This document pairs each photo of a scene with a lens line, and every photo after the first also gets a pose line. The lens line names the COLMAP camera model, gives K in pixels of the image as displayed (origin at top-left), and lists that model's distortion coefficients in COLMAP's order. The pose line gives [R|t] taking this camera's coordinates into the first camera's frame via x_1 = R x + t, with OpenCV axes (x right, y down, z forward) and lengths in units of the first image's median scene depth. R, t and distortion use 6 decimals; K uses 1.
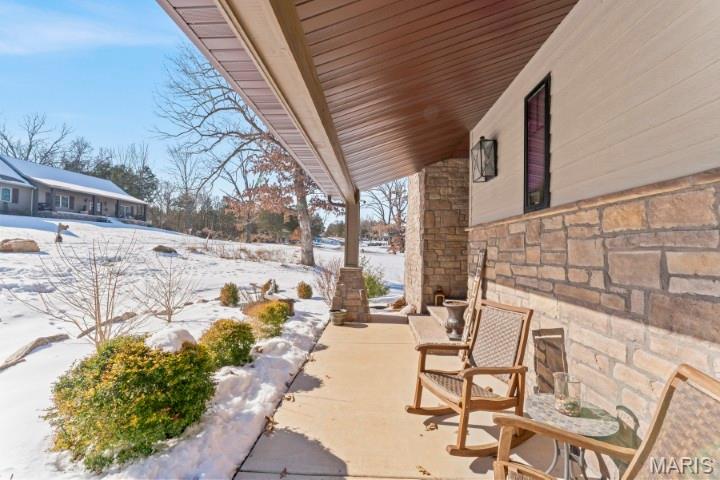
lens RADIAL K [[305.1, 0, 360.0], [0, 305.1, 240.0], [0, 0, 1]] dist [0.000132, 0.000002]
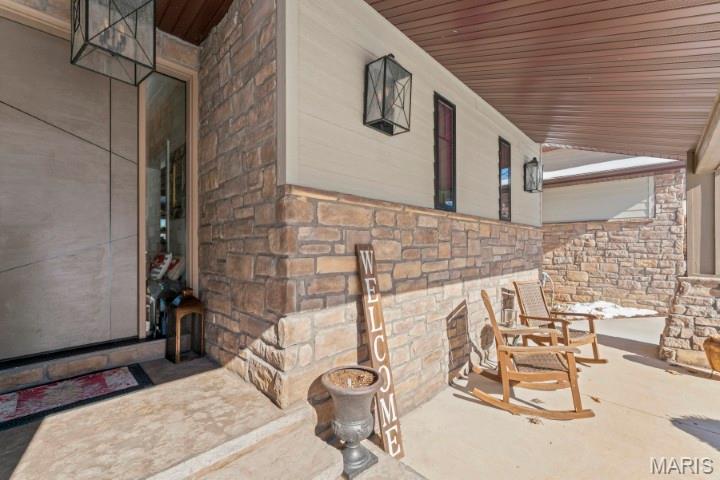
lens RADIAL K [[305.1, 0, 360.0], [0, 305.1, 240.0], [0, 0, 1]] dist [0.000132, 0.000002]
pose [[-0.743967, -0.004935, 0.668198, 0.058026], [-0.034328, 0.998935, -0.030843, 0.056795], [-0.667334, -0.045884, -0.743344, 2.020900]]
